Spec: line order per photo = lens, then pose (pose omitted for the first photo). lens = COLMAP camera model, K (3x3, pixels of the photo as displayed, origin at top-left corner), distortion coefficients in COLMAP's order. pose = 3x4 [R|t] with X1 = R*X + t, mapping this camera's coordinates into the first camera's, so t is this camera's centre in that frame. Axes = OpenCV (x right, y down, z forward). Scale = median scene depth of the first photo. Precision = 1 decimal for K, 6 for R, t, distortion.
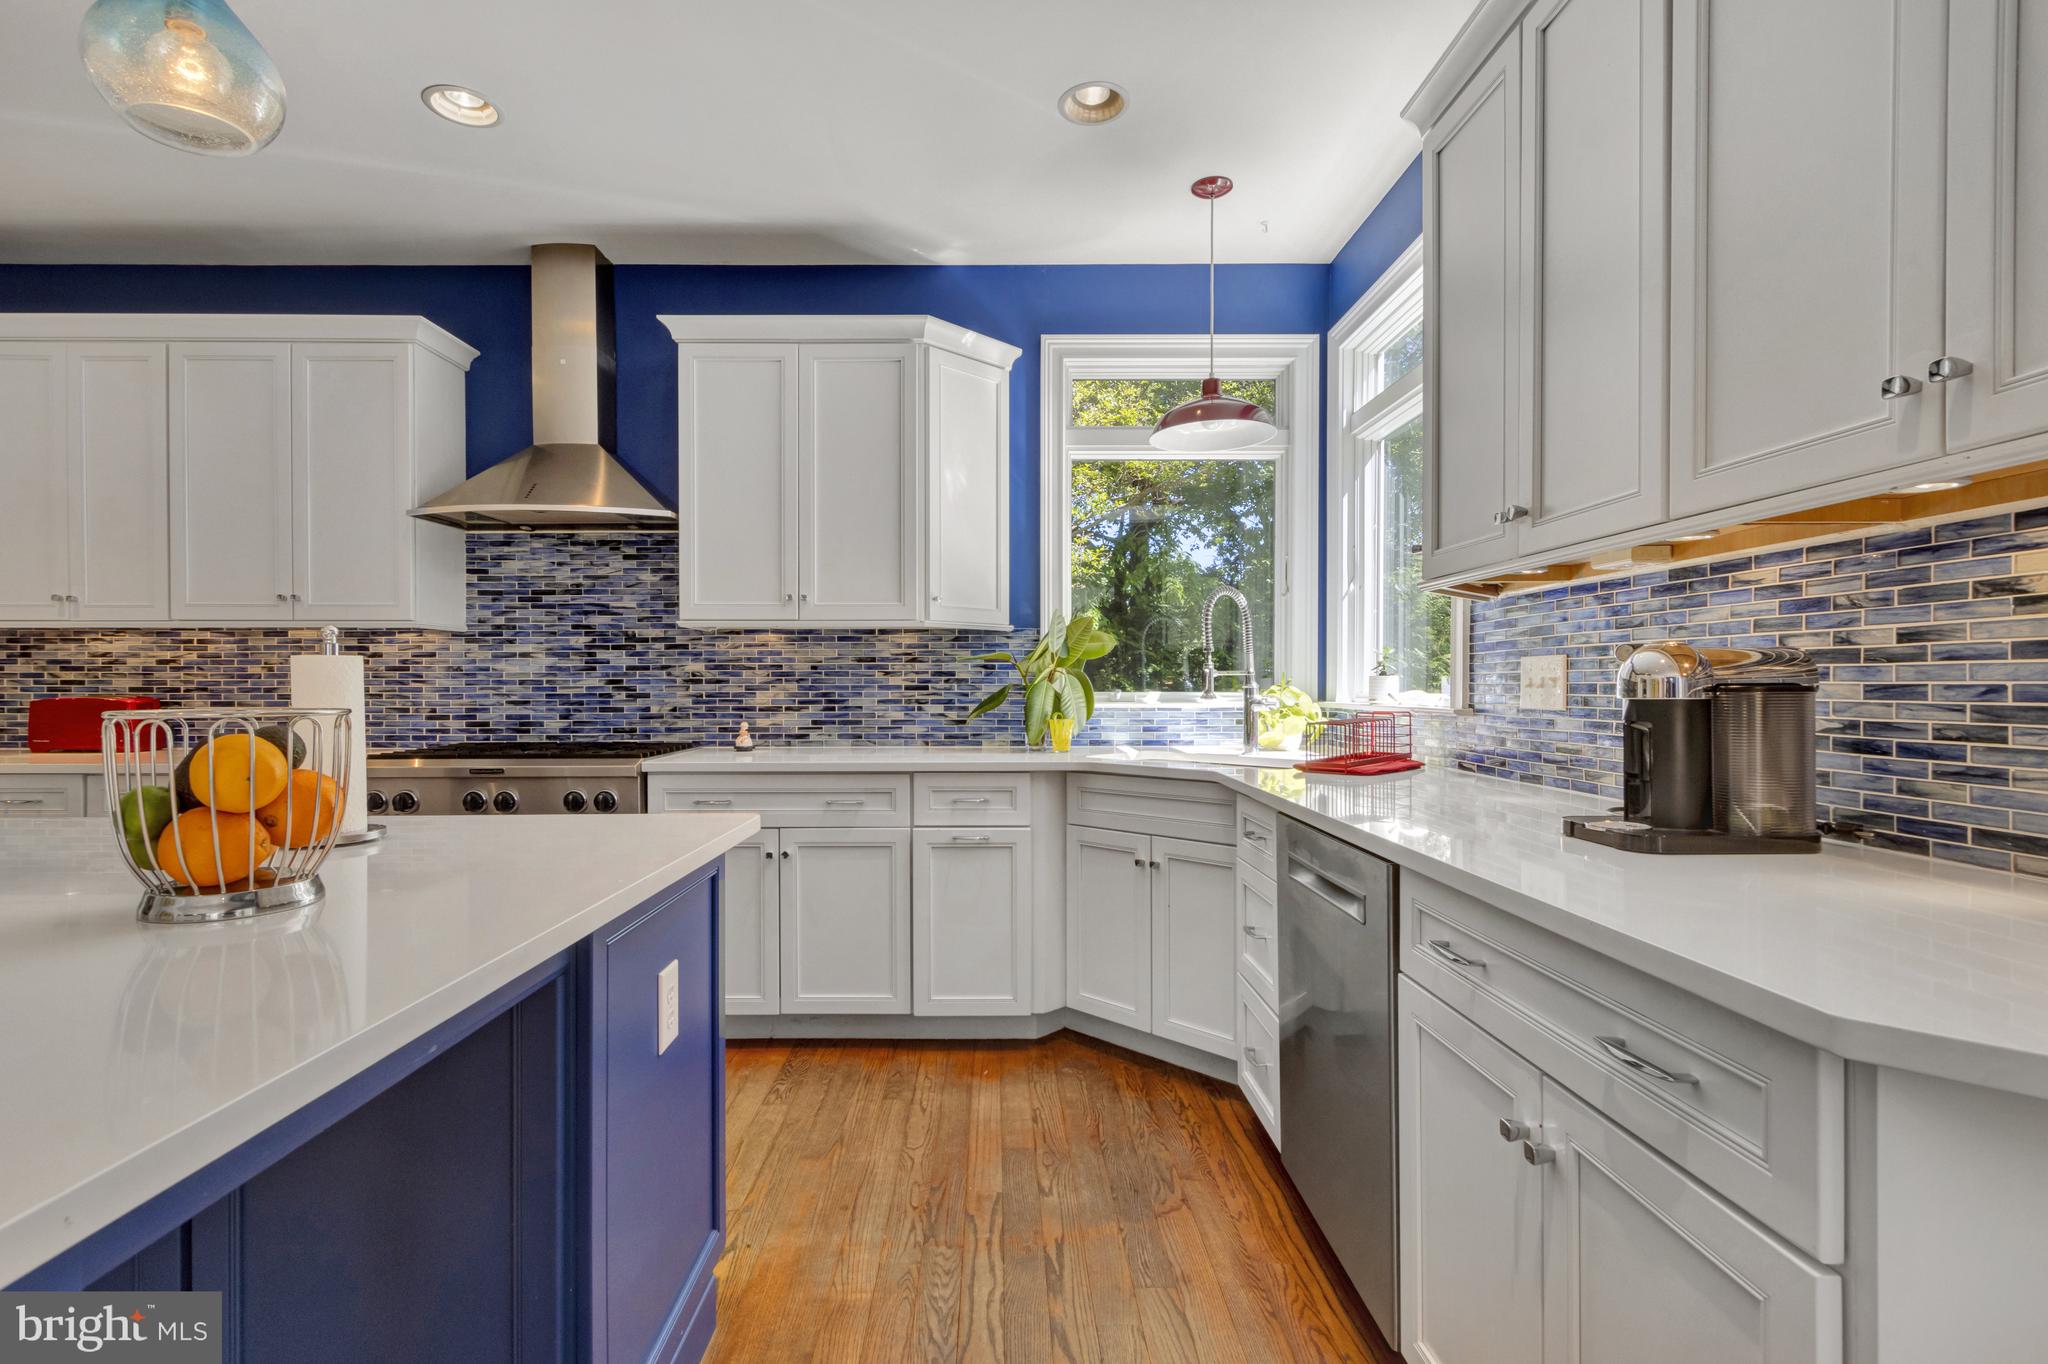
lens RADIAL K [[959.0, 0, 1001.0], [0, 959.0, 690.9], [0, 0, 1]] dist [0.006109, 0.000205]
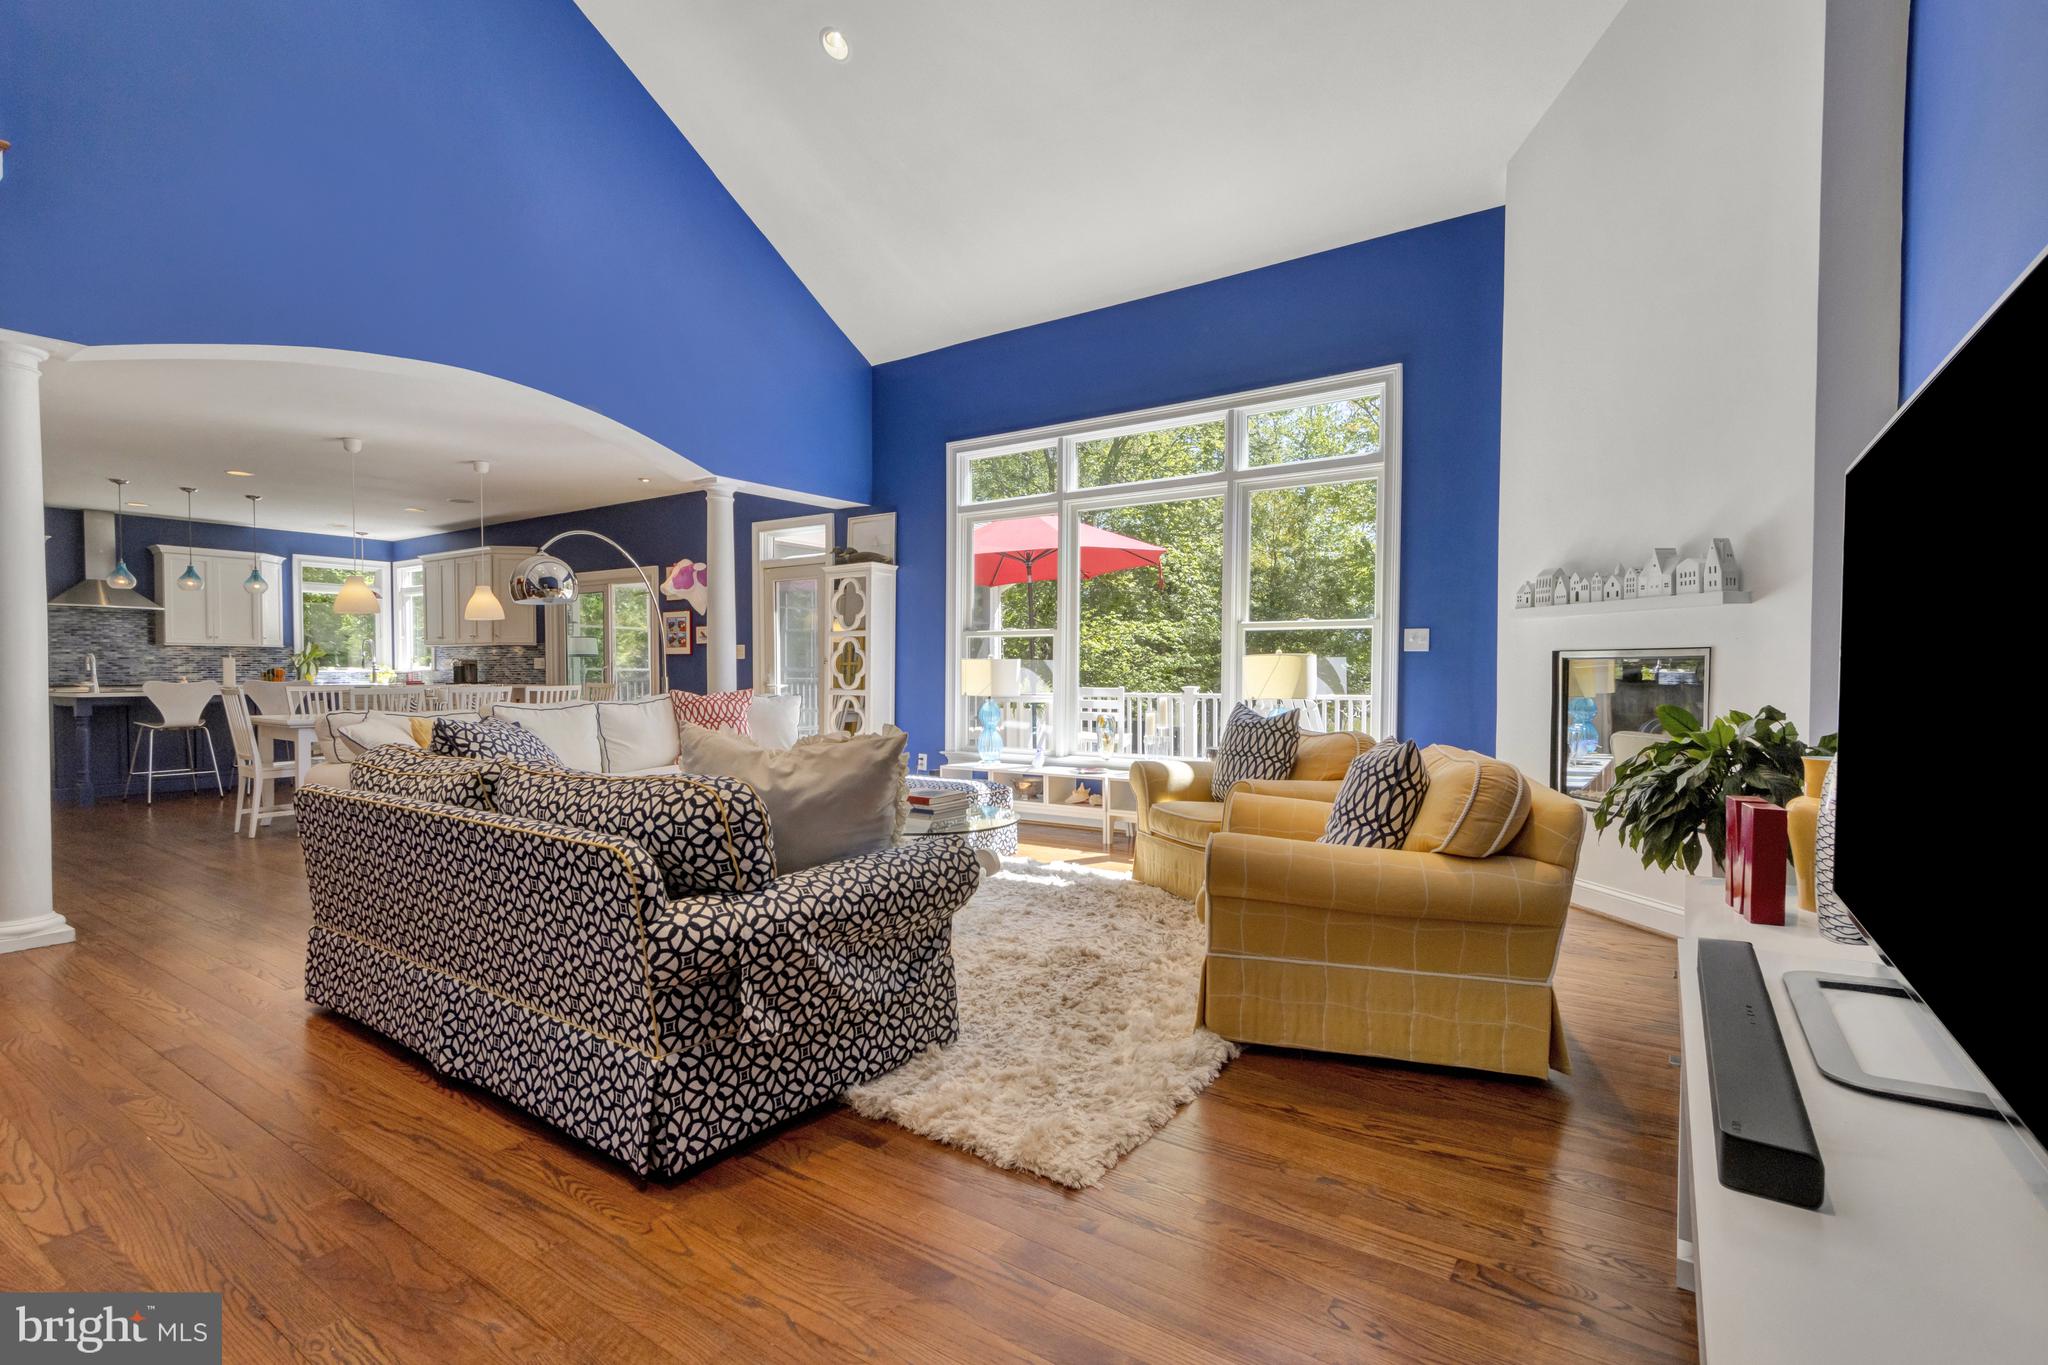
lens RADIAL K [[959.0, 0, 1001.0], [0, 959.0, 691.4], [0, 0, 1]] dist [0.006109, 0.000205]
pose [[0.583914, -0.016217, 0.811654, -1.171771], [0.004693, 0.999851, 0.016601, 0.039309], [-0.811802, -0.005885, 0.583903, -2.732942]]
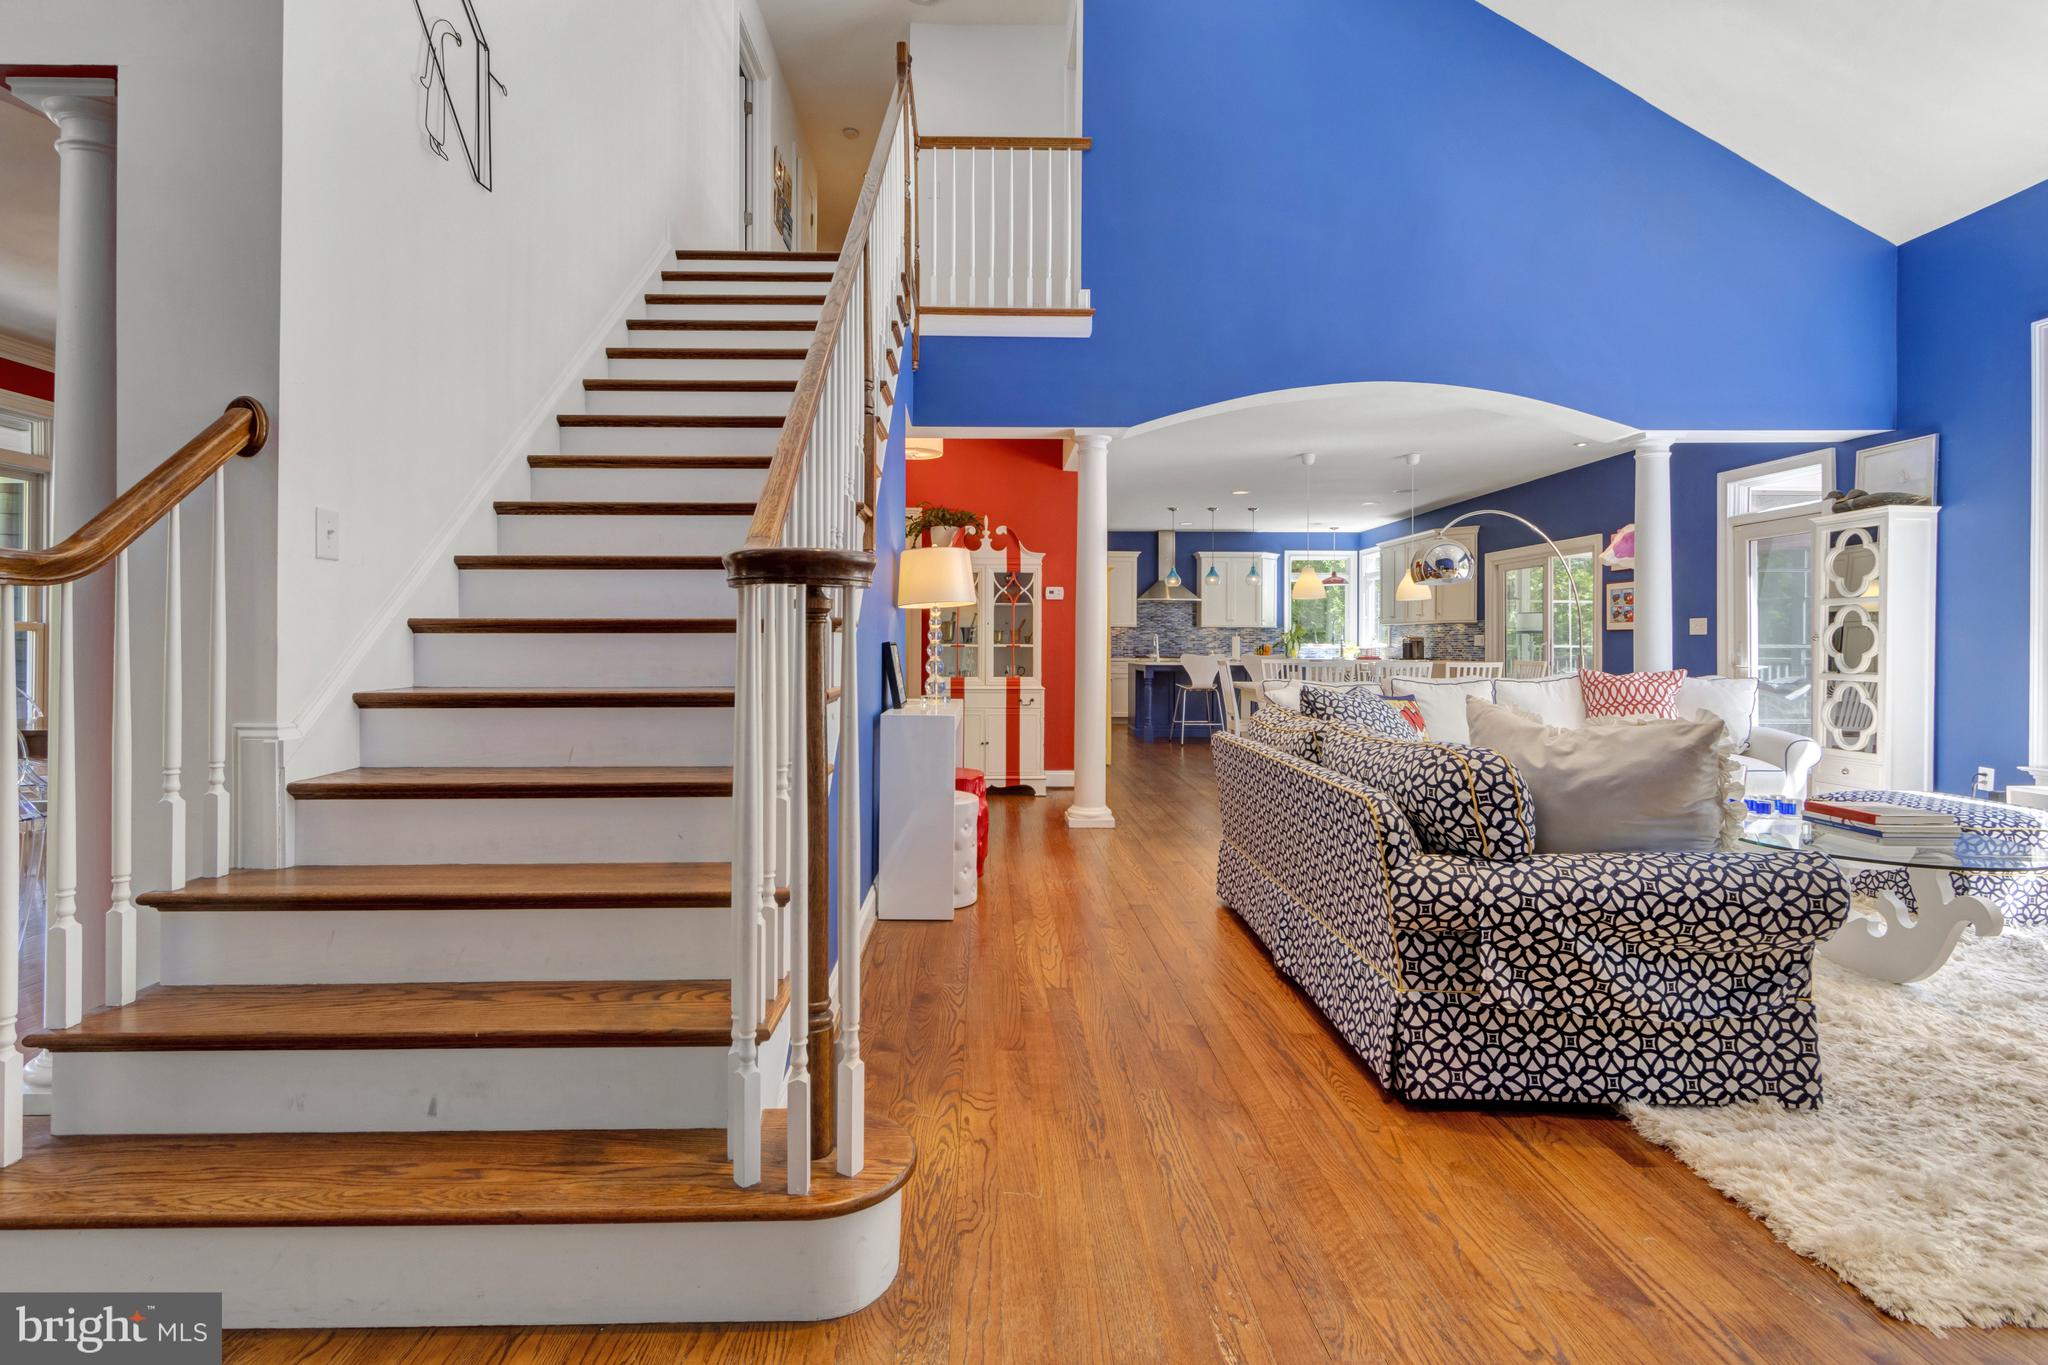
lens RADIAL K [[971.5, 0, 977.4], [0, 971.5, 637.5], [0, 0, 1]] dist [0.003156, -0.001531]
pose [[0.999809, 0.005941, -0.018640, -1.107419], [-0.006218, 0.999871, -0.014828, 0.040831], [0.018550, 0.014941, 0.999716, -2.886111]]
